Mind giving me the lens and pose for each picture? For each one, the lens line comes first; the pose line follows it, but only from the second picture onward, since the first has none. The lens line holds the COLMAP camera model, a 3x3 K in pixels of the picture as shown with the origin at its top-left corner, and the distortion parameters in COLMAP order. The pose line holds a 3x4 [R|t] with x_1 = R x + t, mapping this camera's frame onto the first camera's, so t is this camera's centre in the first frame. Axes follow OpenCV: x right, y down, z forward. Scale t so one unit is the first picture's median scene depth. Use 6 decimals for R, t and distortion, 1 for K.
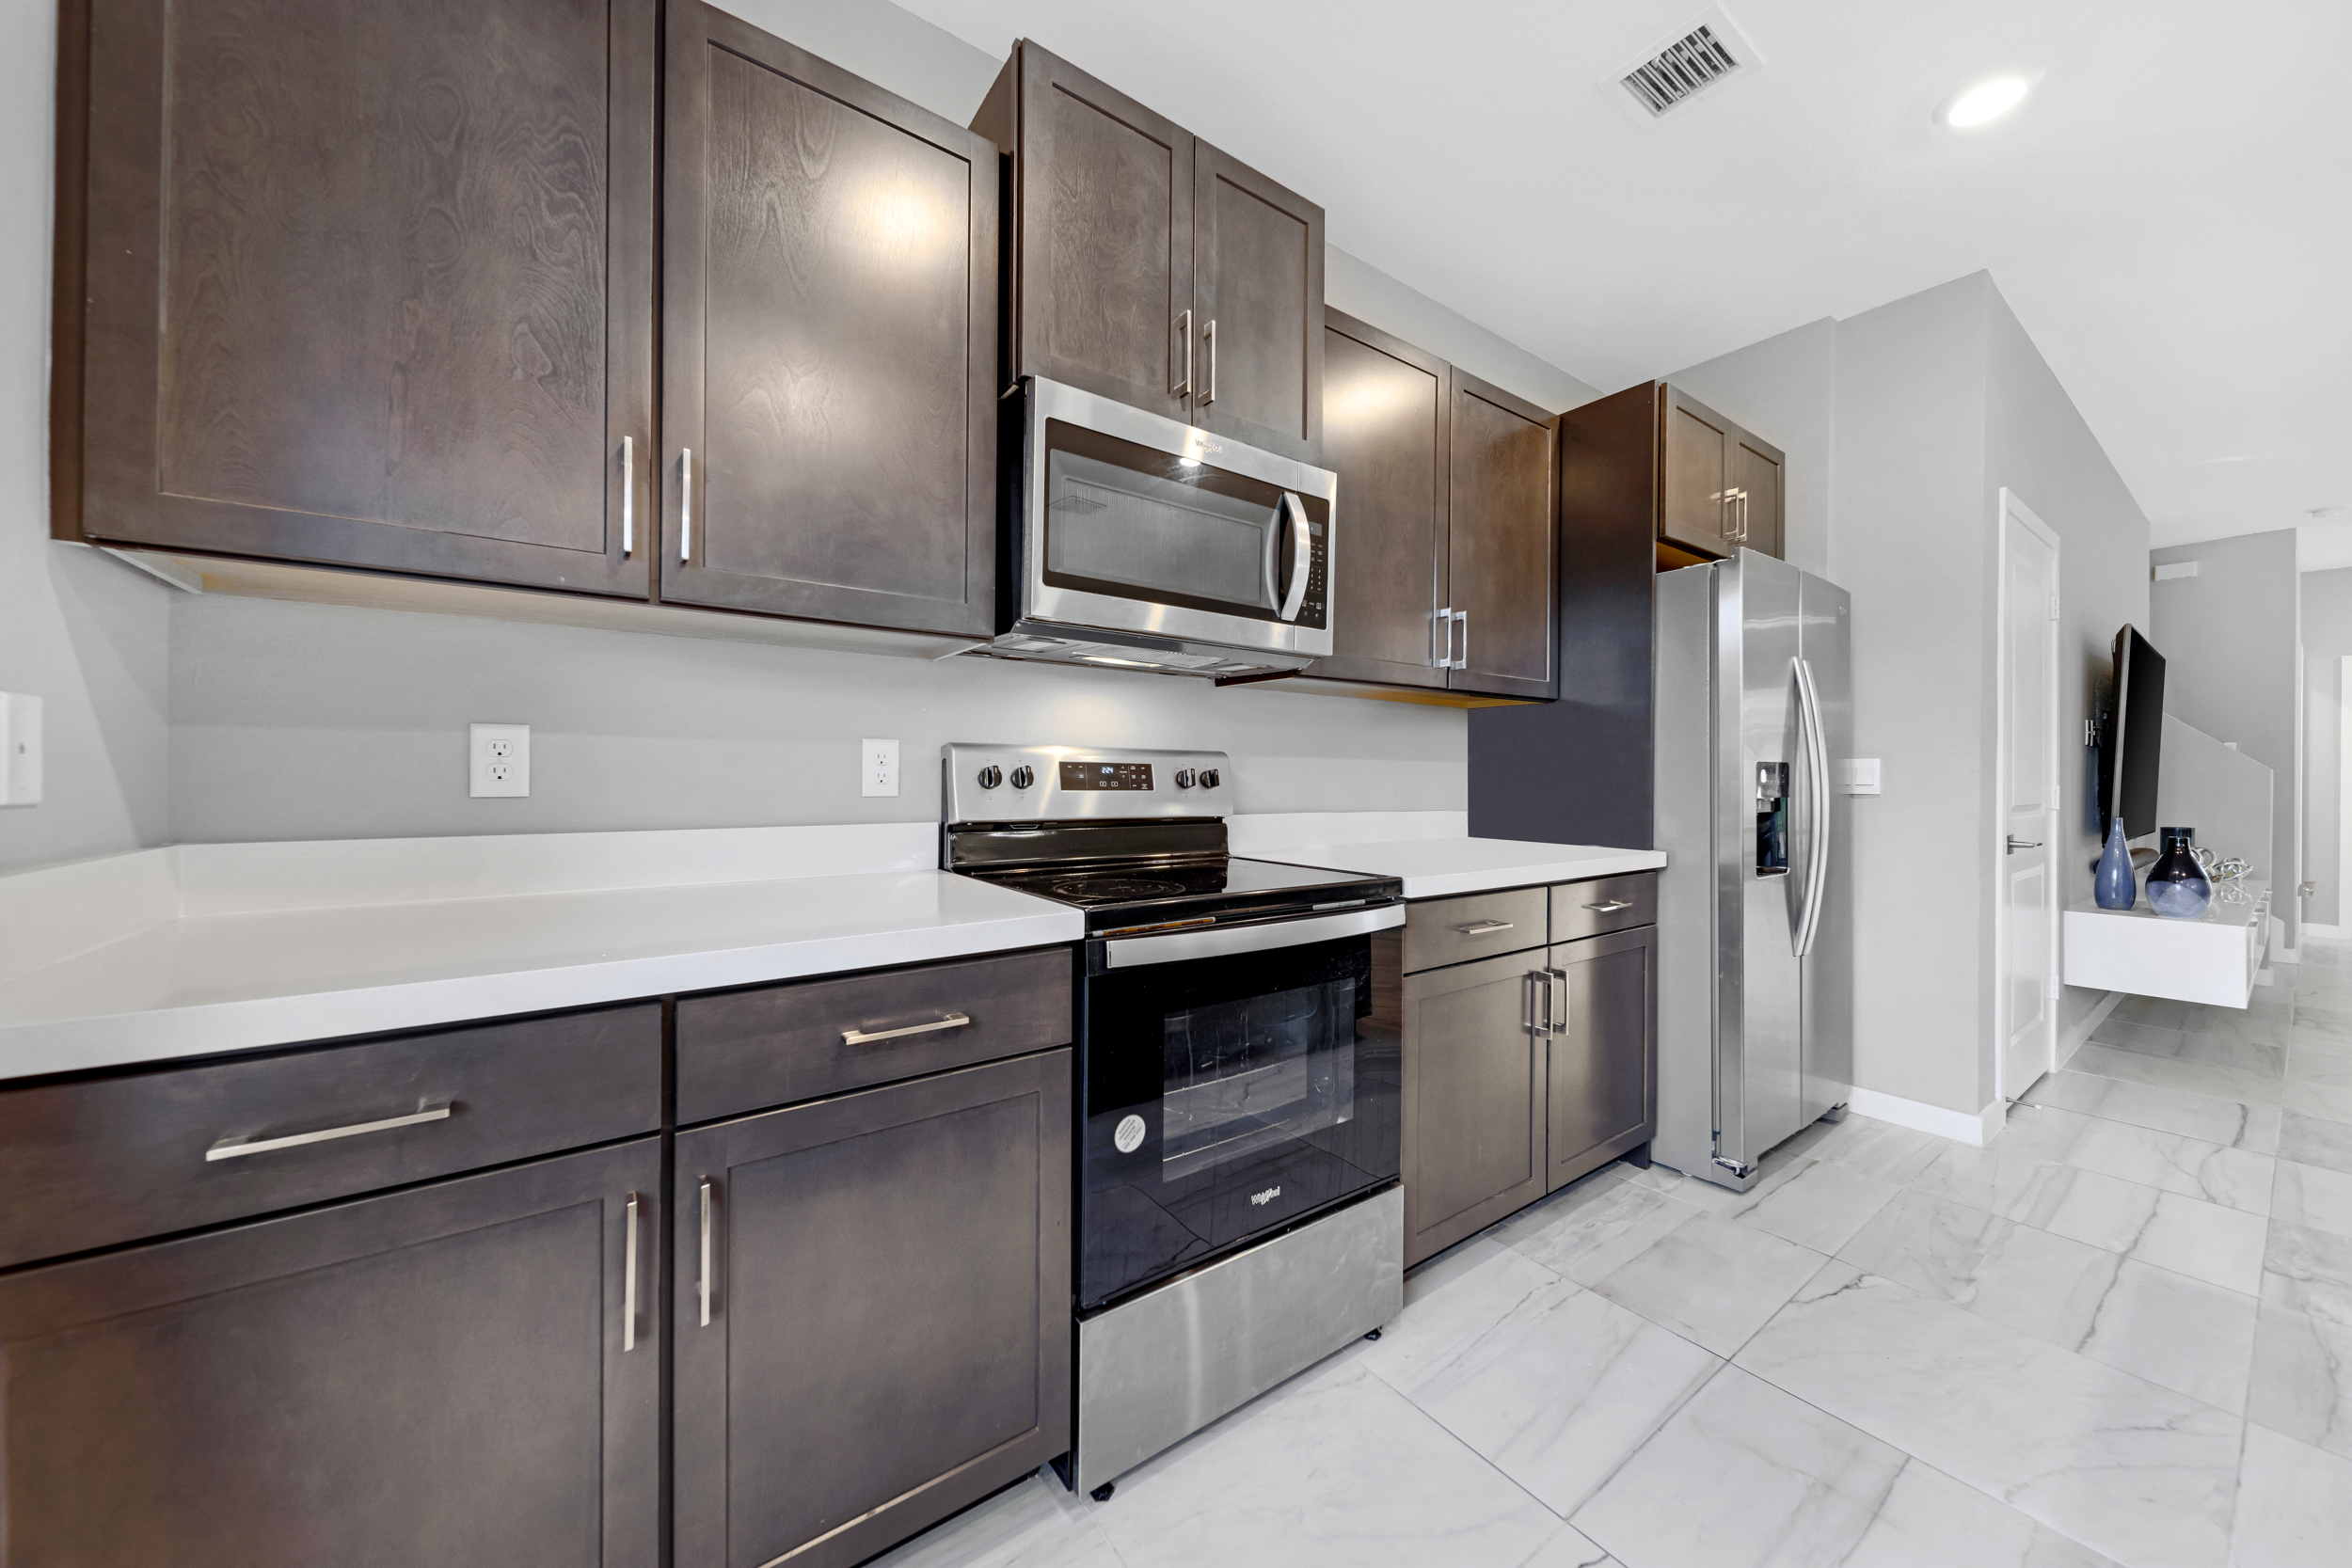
lens RADIAL K [[814.8, 0, 1161.3], [0, 814.8, 778.4], [0, 0, 1]] dist [0.007999, -0.003262]
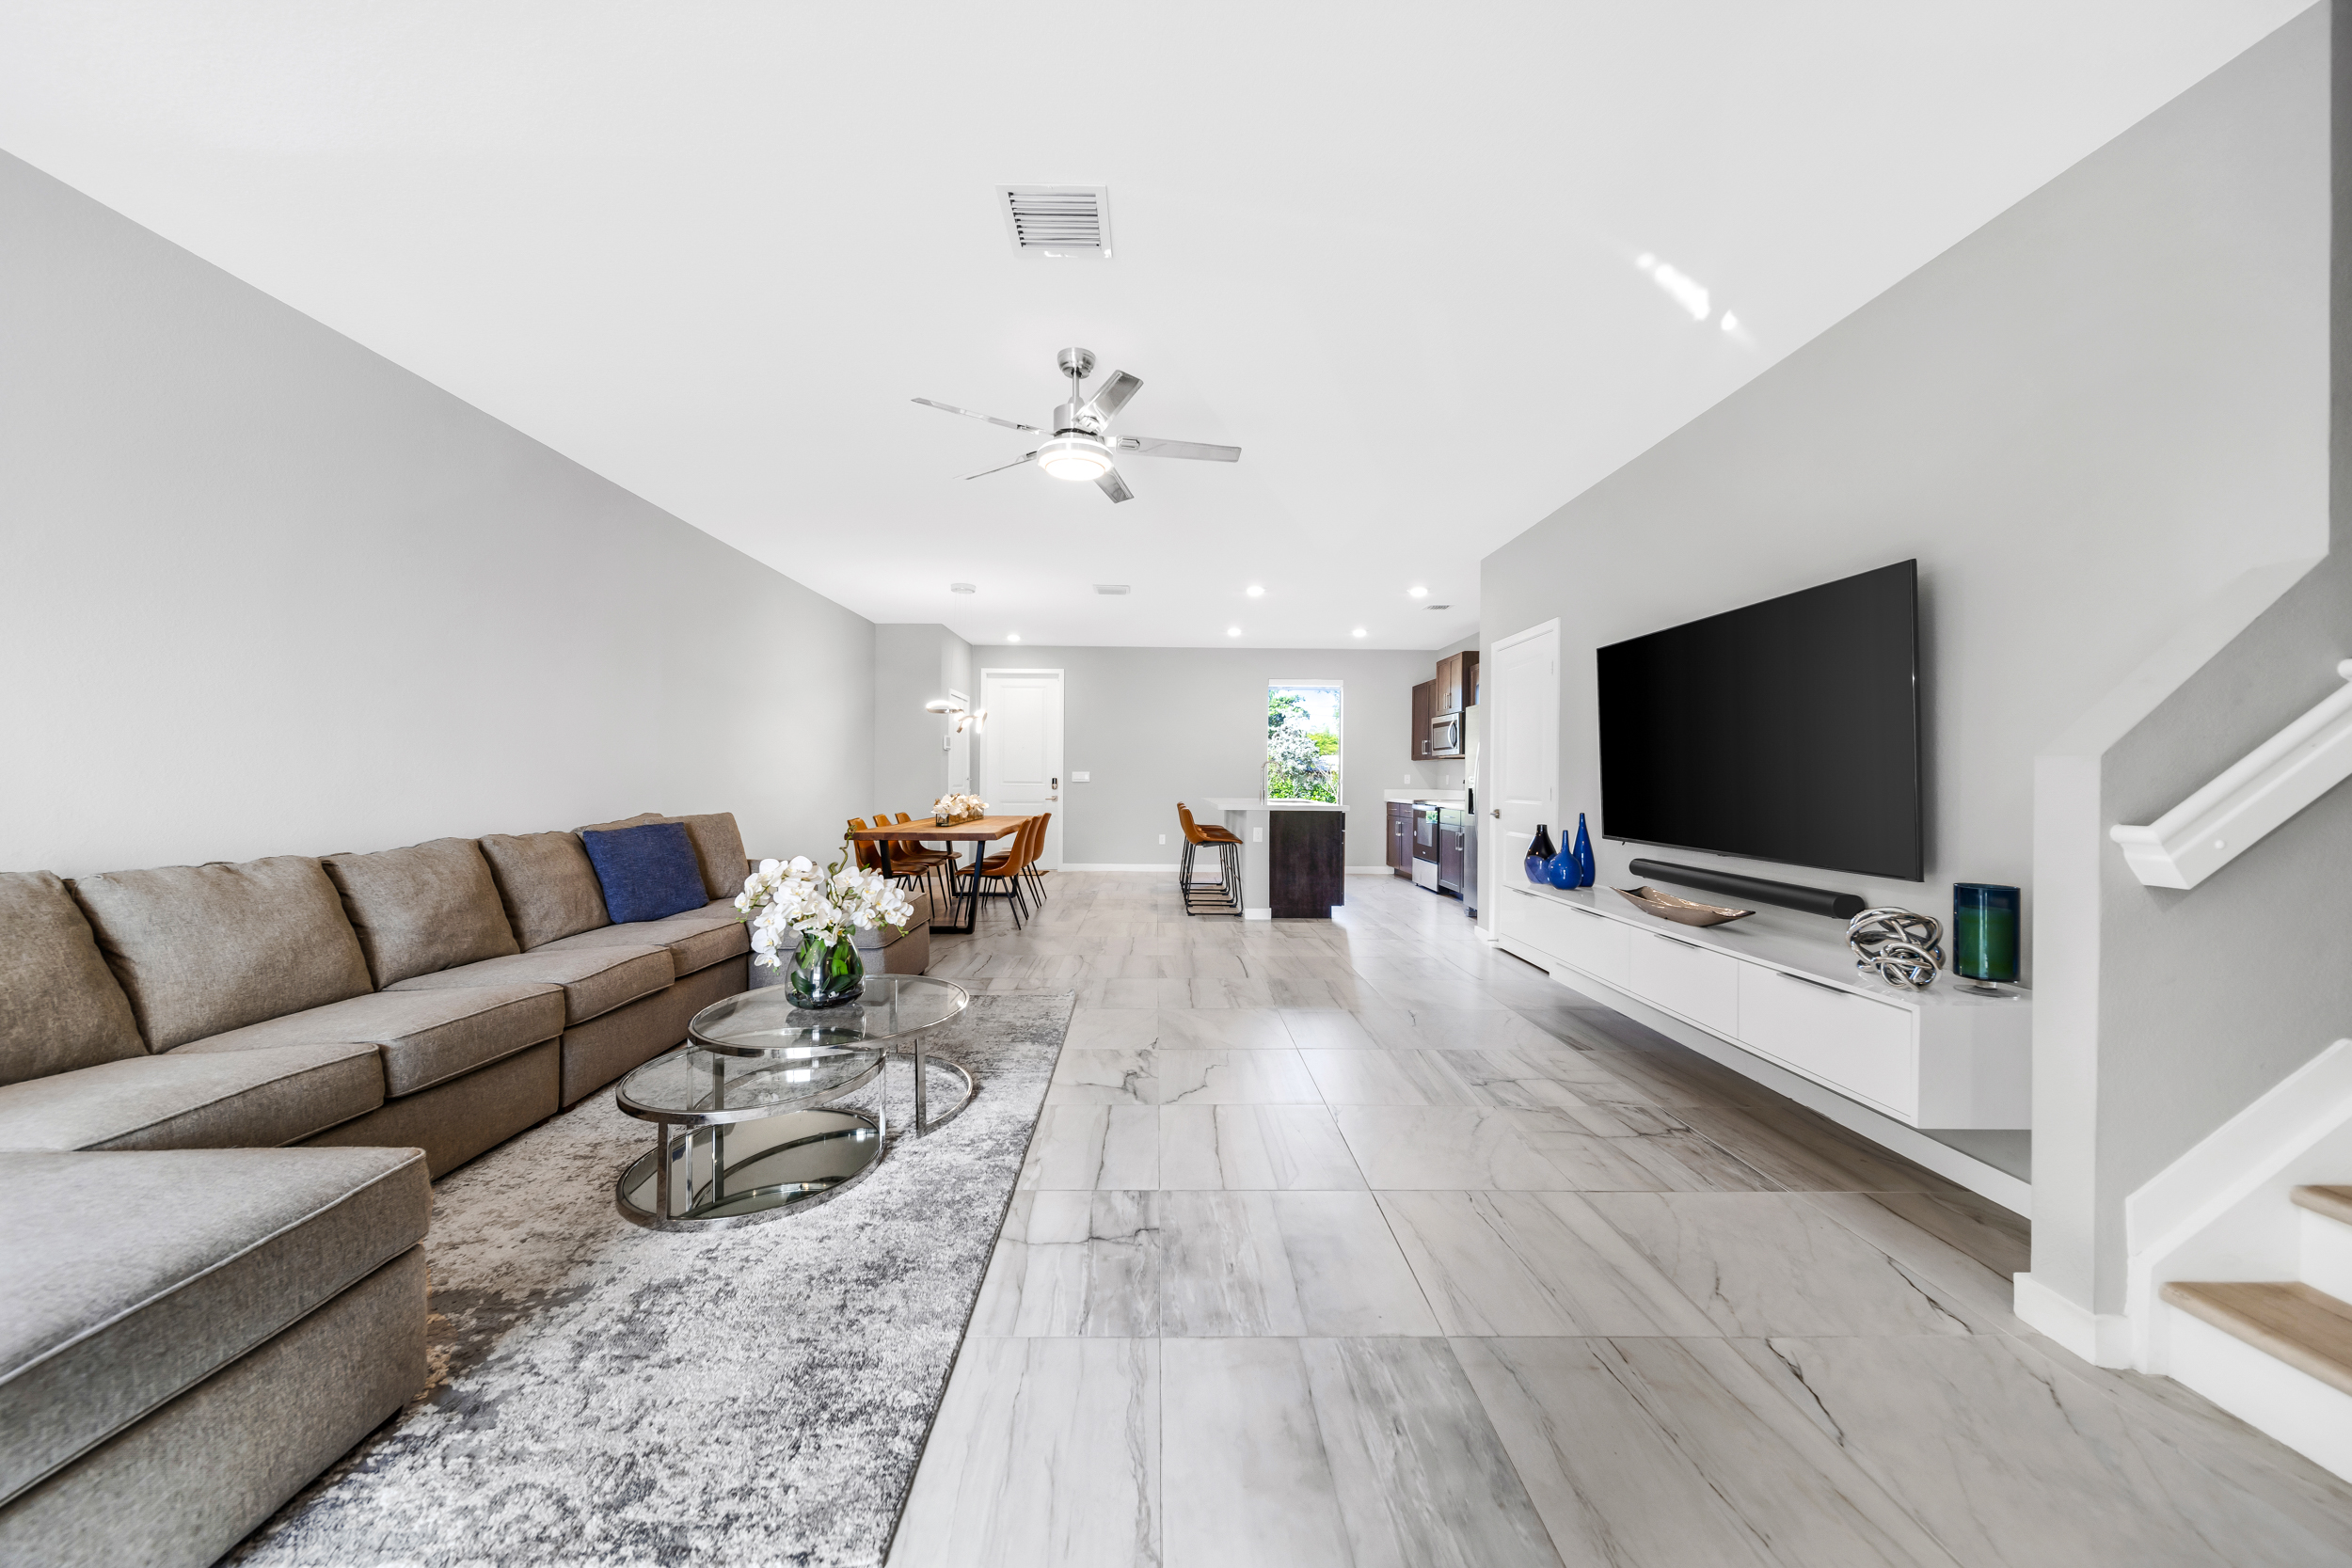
lens RADIAL K [[814.8, 0, 1167.2], [0, 814.8, 776.4], [0, 0, 1]] dist [0.007999, -0.003262]
pose [[-0.563930, -0.011966, -0.825736, 5.139574], [-0.013030, 0.999899, -0.005591, 0.016099], [0.825720, 0.007606, -0.564030, 2.375048]]
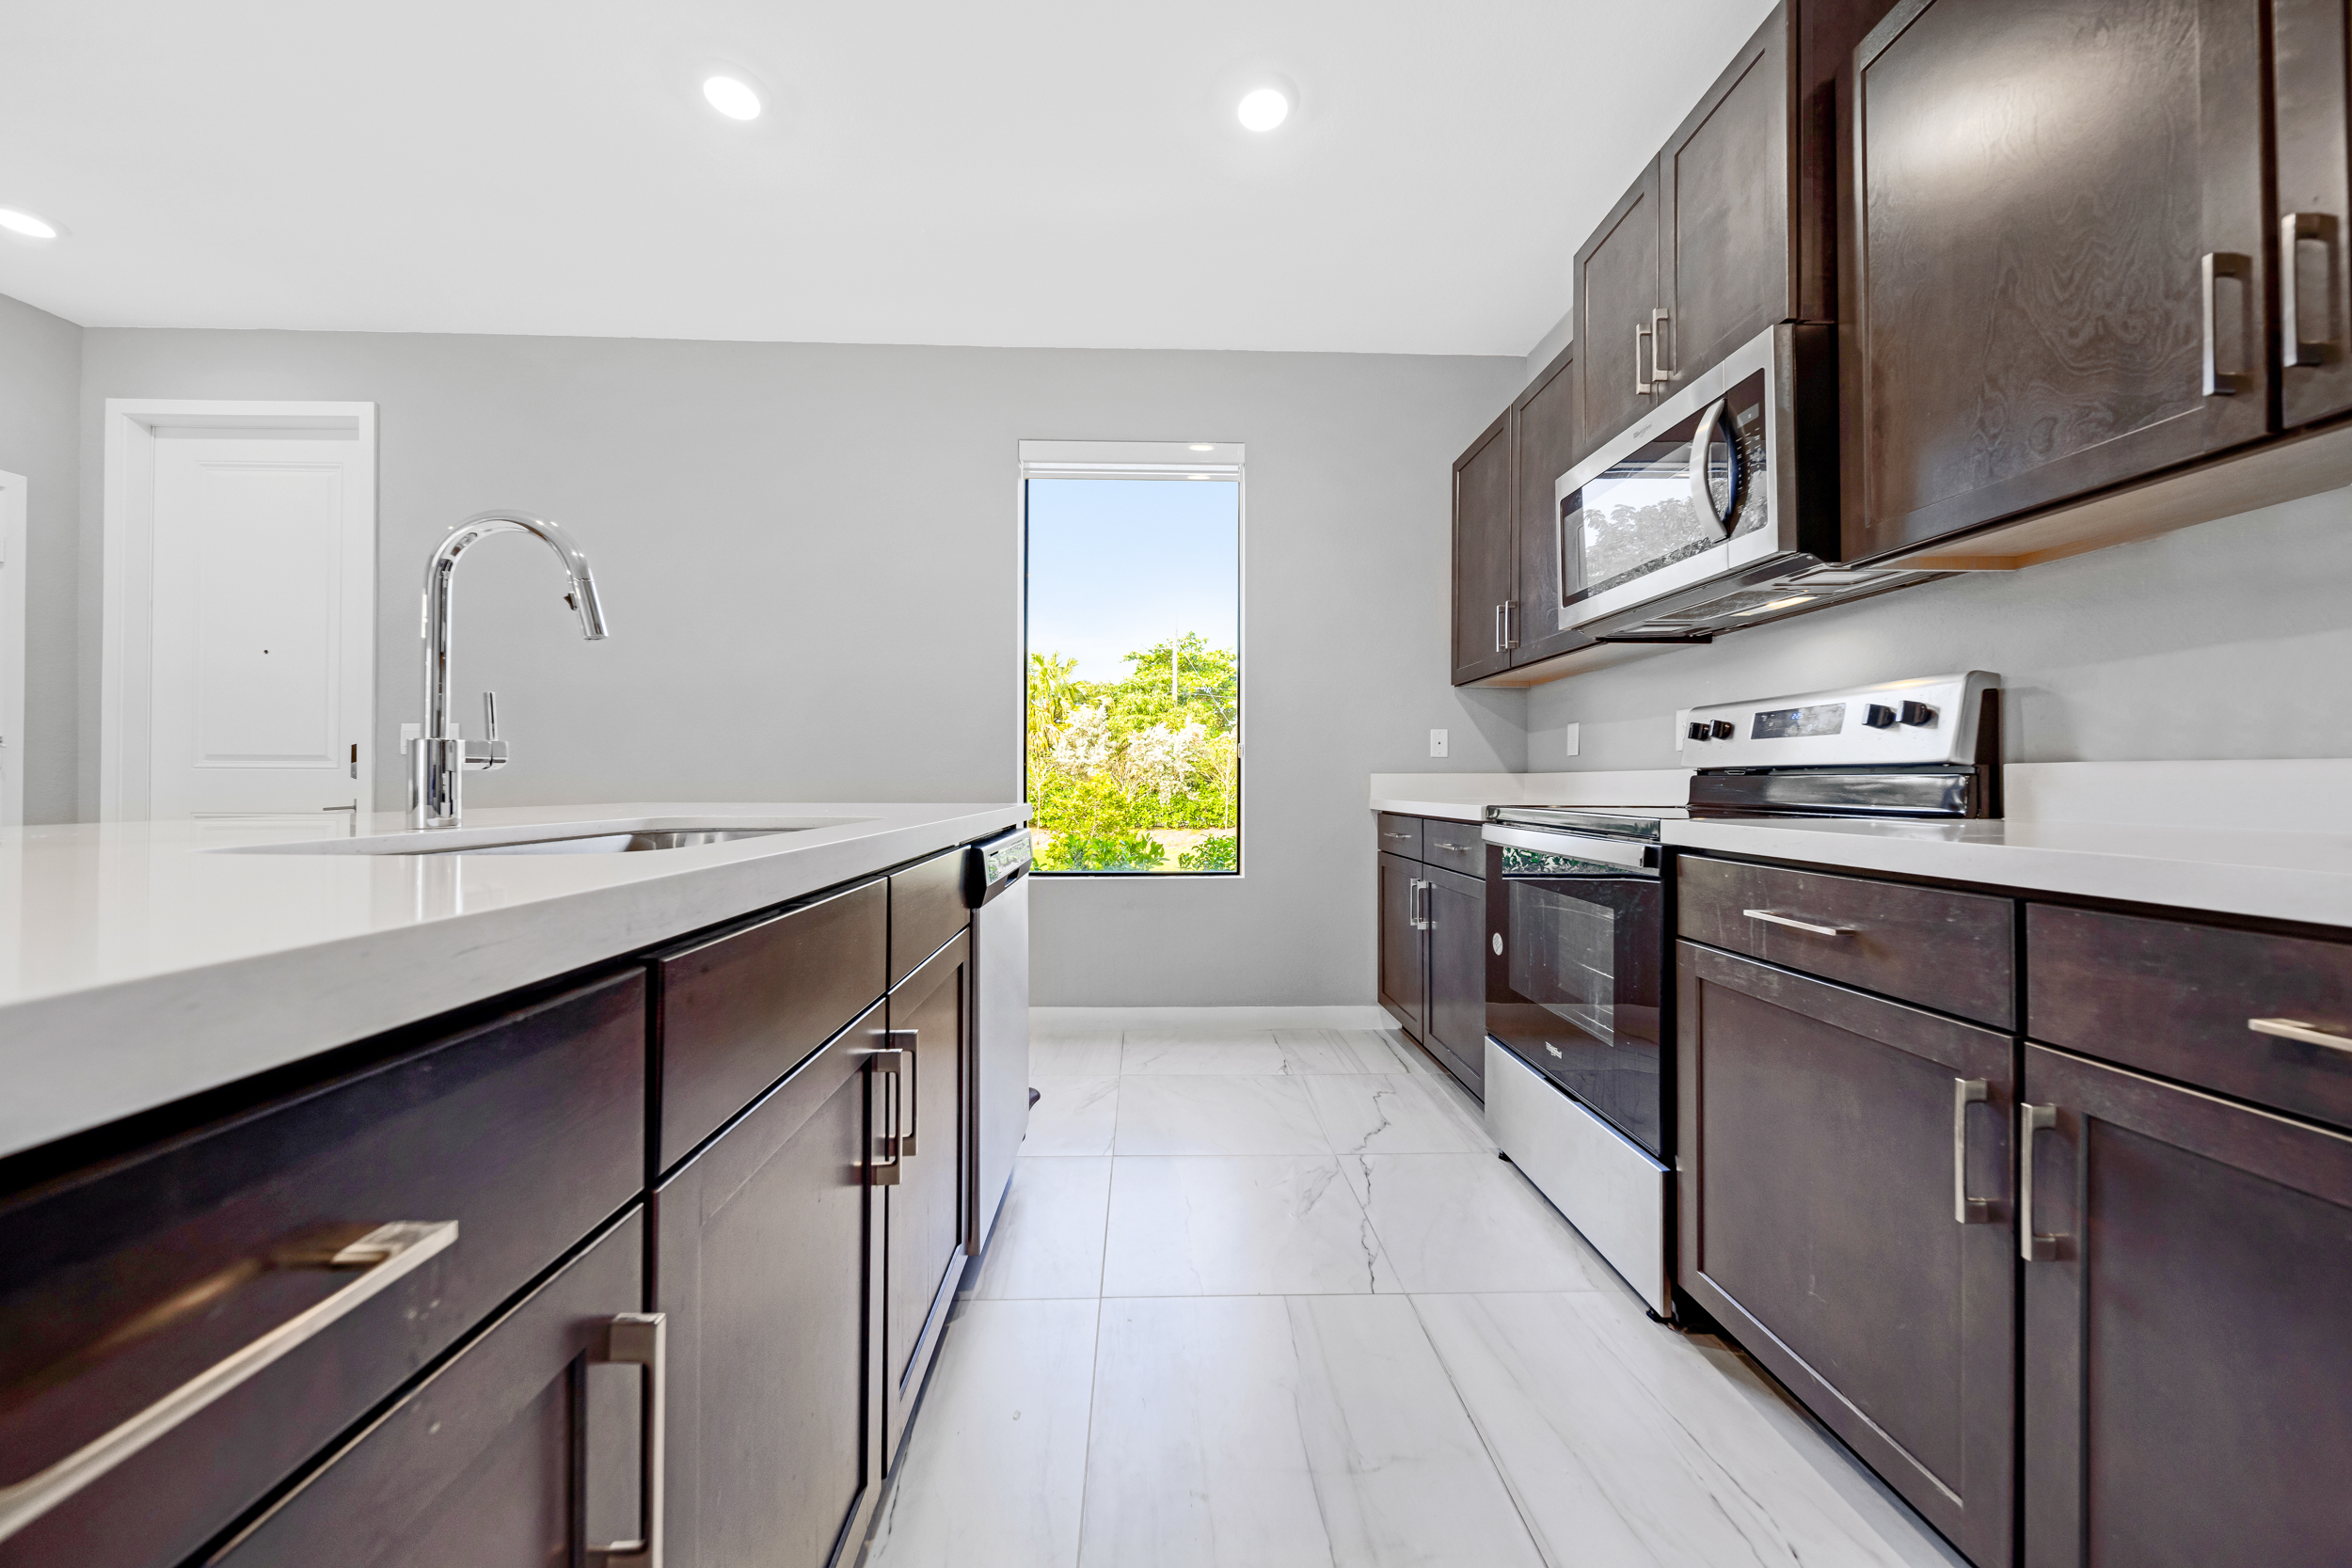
lens RADIAL K [[814.8, 0, 1171.0], [0, 814.8, 773.3], [0, 0, 1]] dist [0.007999, -0.003262]
pose [[-0.549267, -0.016859, -0.835477, 1.302947], [-0.007664, 0.999856, -0.015138, 0.088646], [0.835612, -0.001911, -0.549317, 1.028265]]
